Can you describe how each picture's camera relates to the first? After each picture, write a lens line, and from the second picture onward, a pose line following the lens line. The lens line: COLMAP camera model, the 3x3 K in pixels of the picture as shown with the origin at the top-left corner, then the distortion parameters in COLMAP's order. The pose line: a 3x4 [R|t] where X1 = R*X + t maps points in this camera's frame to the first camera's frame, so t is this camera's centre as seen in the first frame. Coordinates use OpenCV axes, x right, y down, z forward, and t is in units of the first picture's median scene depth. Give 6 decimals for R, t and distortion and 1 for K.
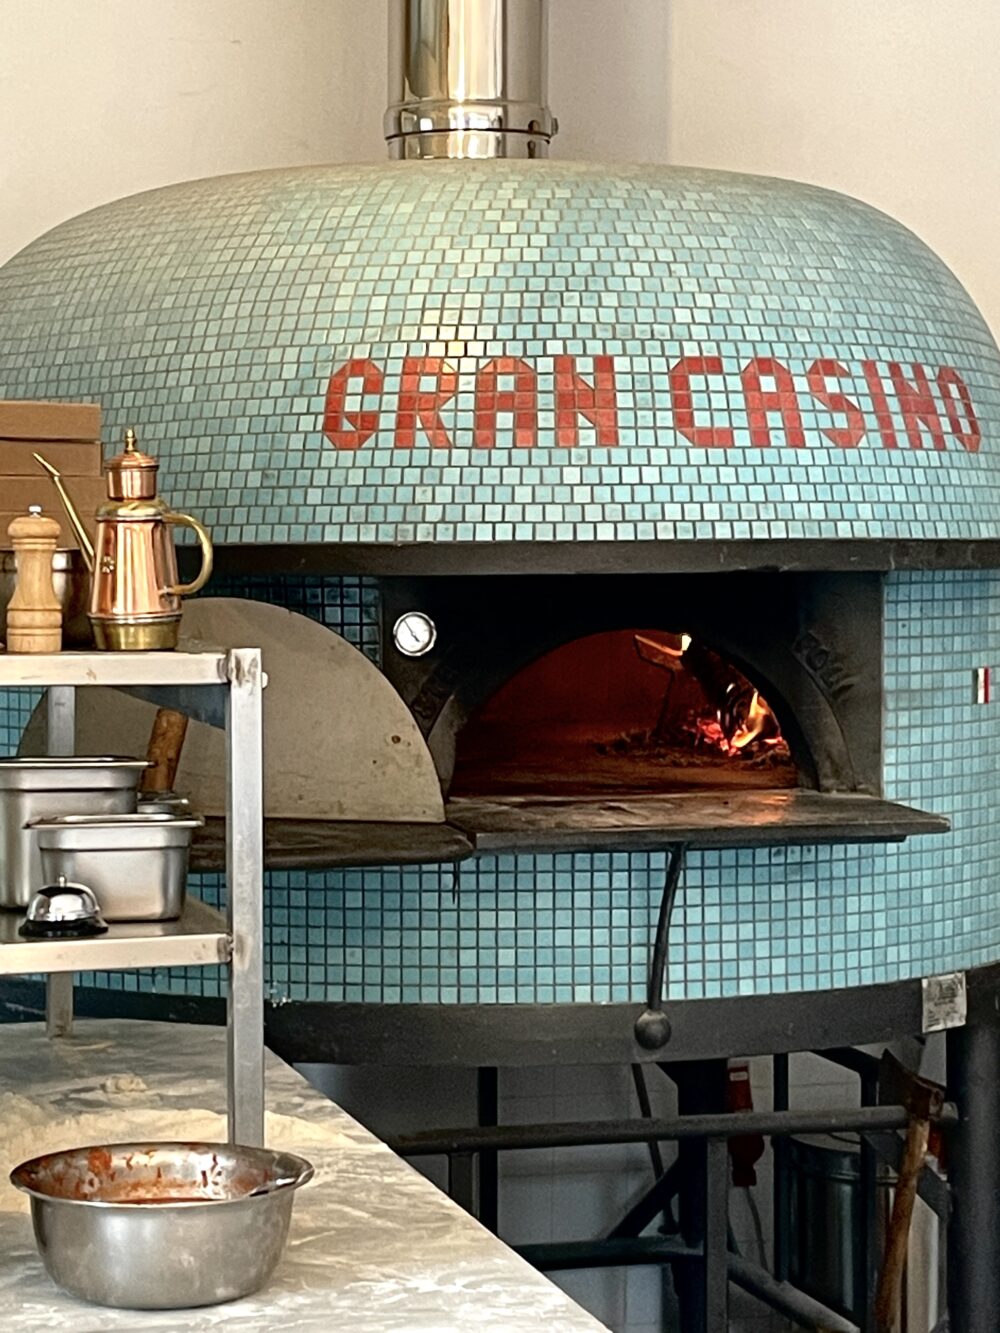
lens RADIAL K [[3149.8, 0, 499.5], [0, 3149.8, 661.2], [0, 0, 1]] dist [0.208675, 0.000000]
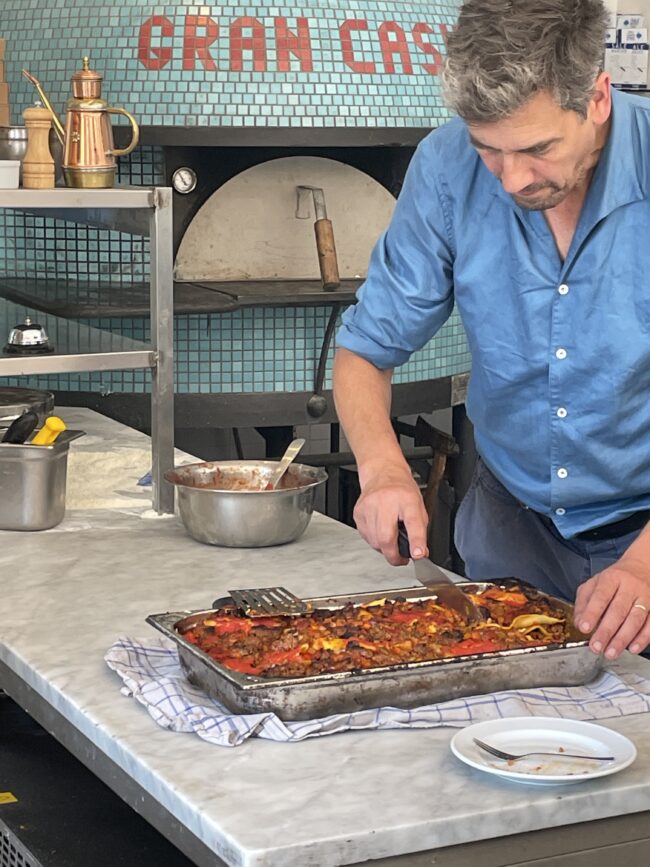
lens RADIAL K [[1874.1, 0, 325.1], [0, 1874.1, 436.9], [0, 0, 1]] dist [0.162196, 0.000000]
pose [[0.981918, -0.017369, 0.188511, -0.153084], [-0.006199, 0.992298, 0.123718, 0.002903], [-0.189208, -0.122649, 0.974247, -0.036819]]
